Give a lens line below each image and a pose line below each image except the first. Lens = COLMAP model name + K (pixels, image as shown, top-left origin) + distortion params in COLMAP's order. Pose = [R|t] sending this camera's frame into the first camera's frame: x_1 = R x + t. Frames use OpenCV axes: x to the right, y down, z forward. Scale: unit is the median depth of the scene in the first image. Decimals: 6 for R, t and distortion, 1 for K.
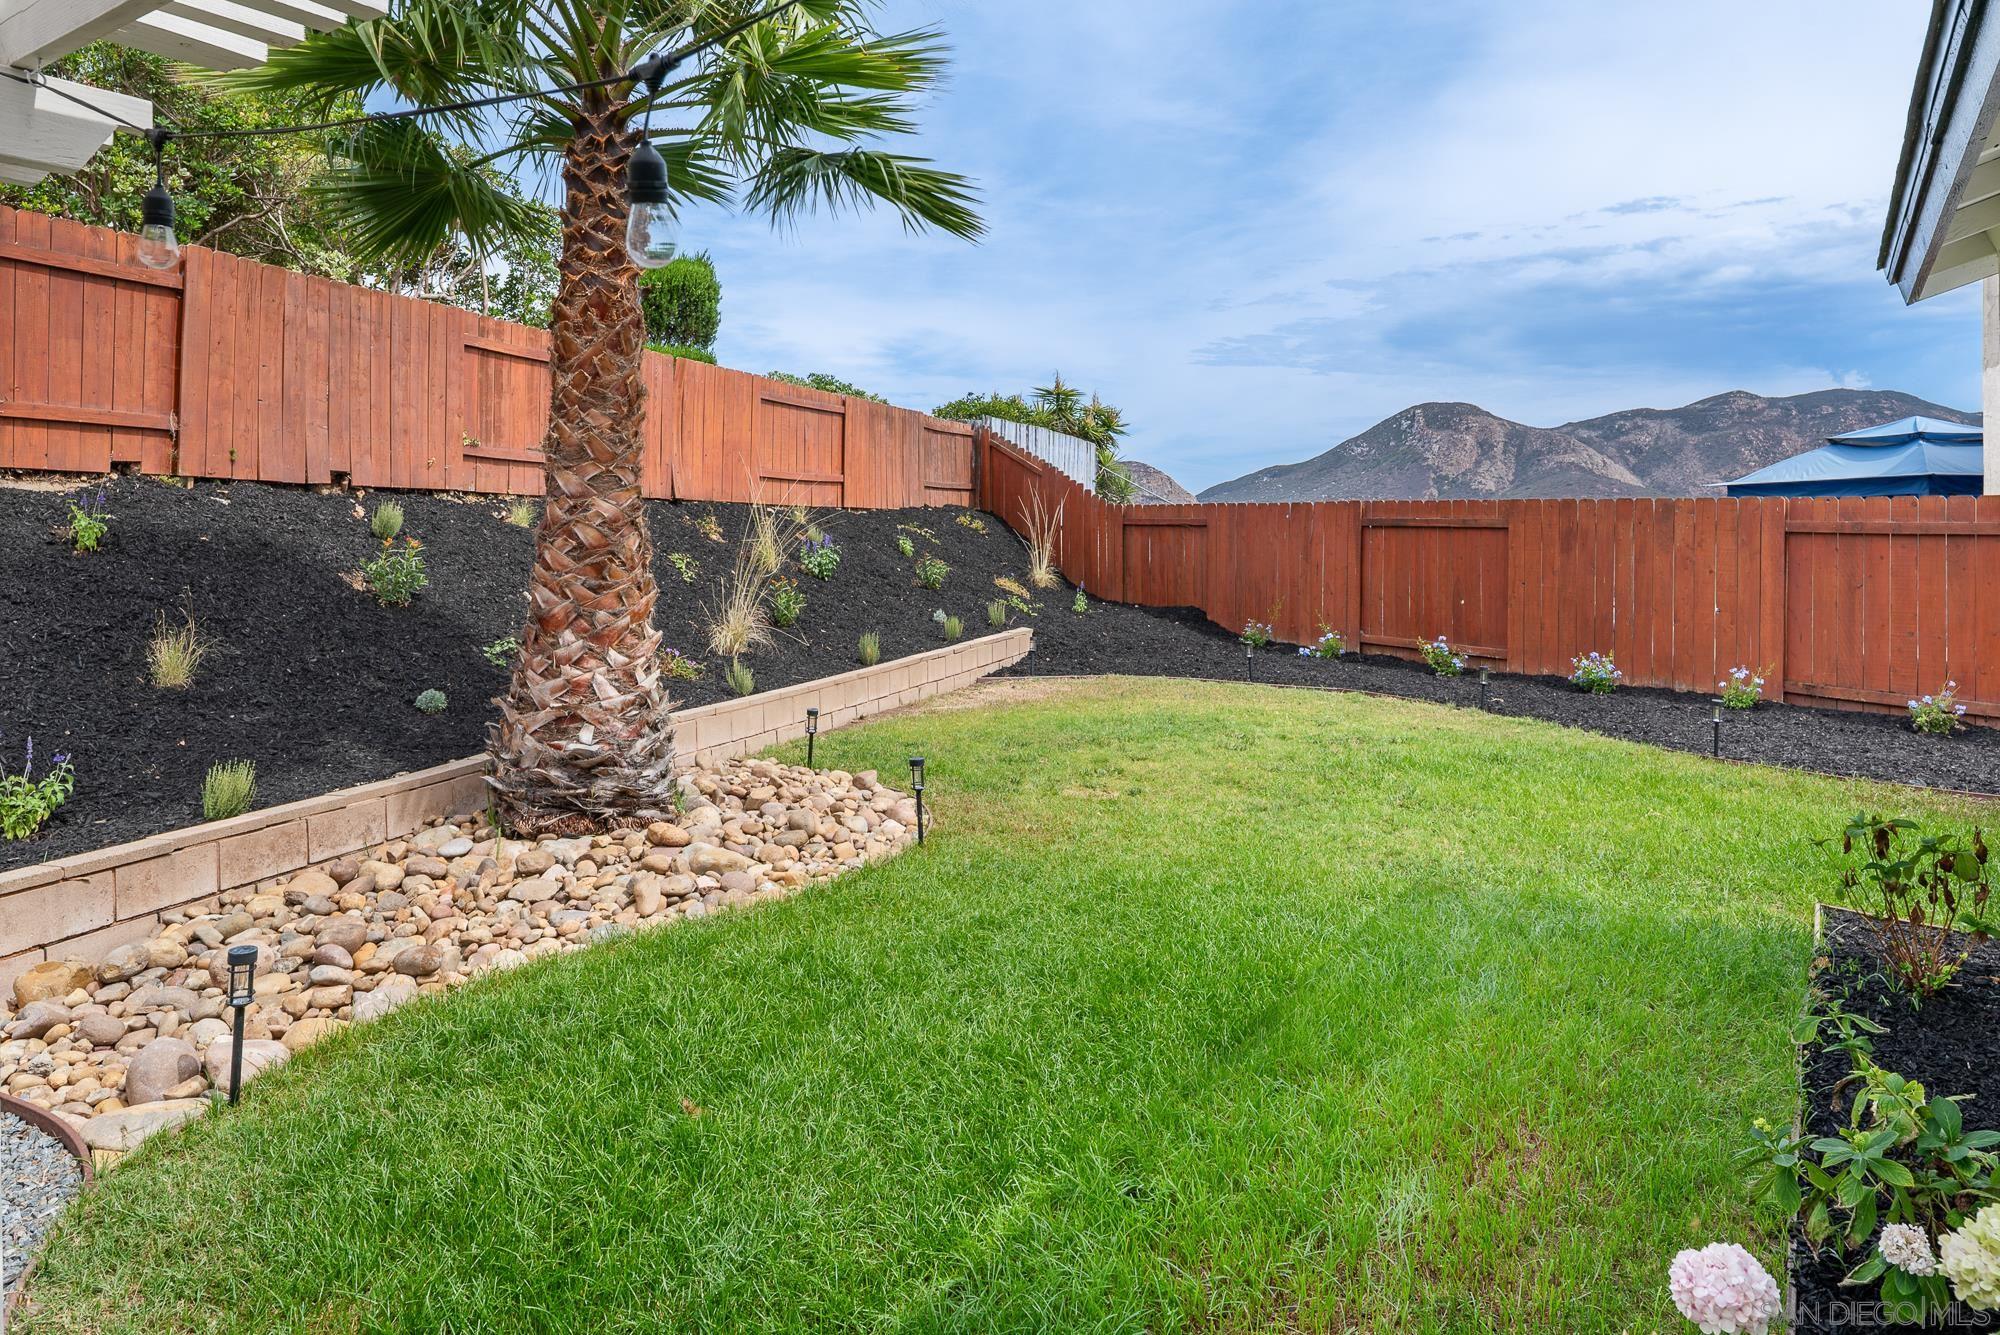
lens RADIAL K [[1236.3, 0, 1034.7], [0, 1236.3, 519.6], [0, 0, 1]] dist [0.001947, -0.000033]
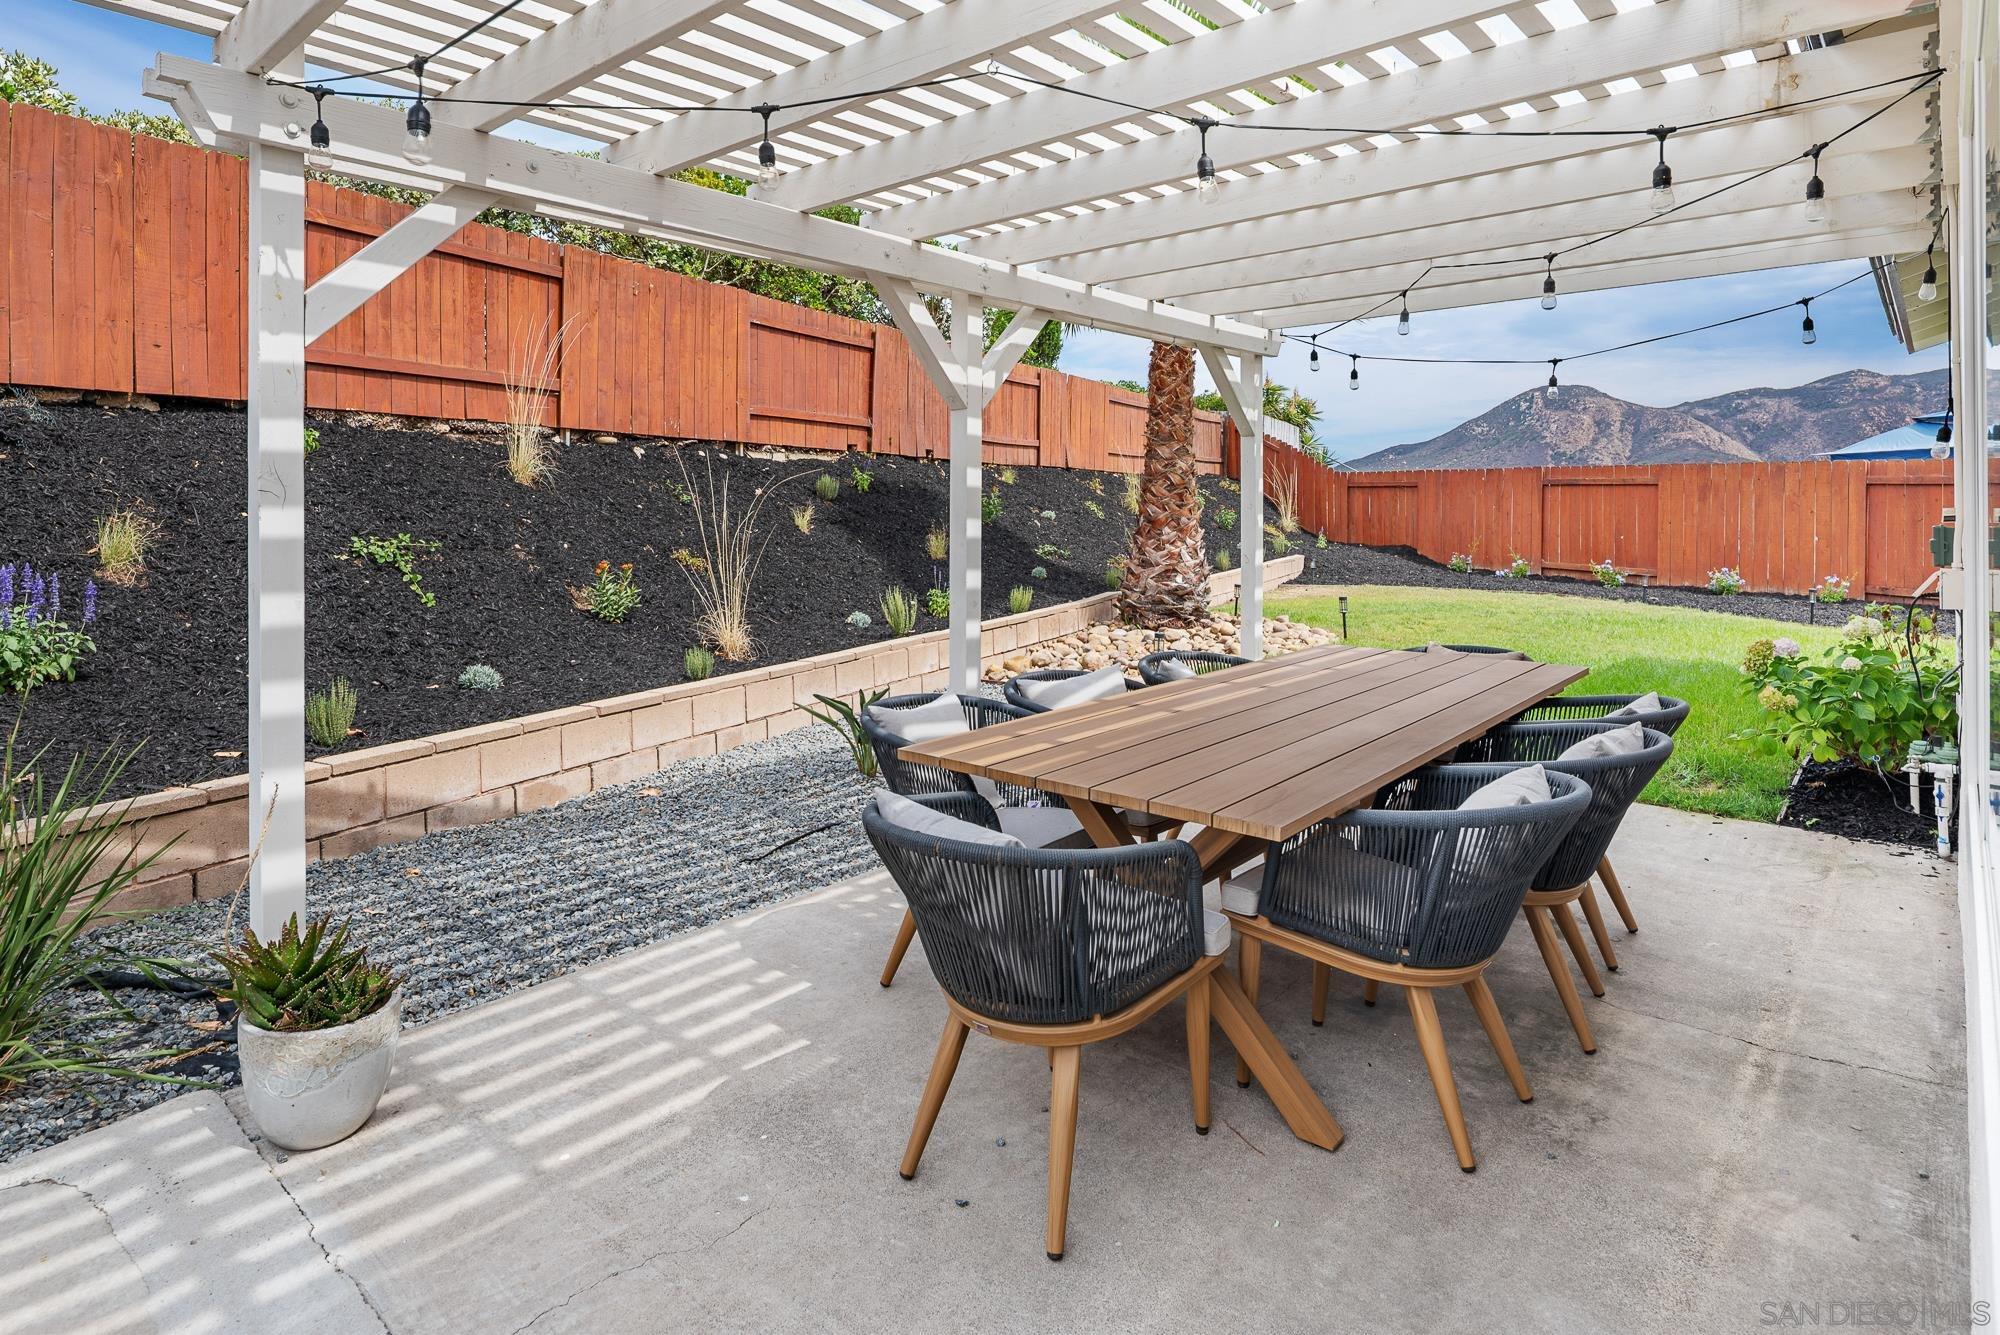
lens RADIAL K [[1092.1, 0, 999.4], [0, 1092.1, 500.0], [0, 0, 1]] dist [-0.002860, -0.002482]
pose [[0.988379, -0.000920, -0.152009, -0.169294], [0.001617, 0.999989, 0.004467, 0.017300], [0.152004, -0.004661, 0.988369, -0.343408]]
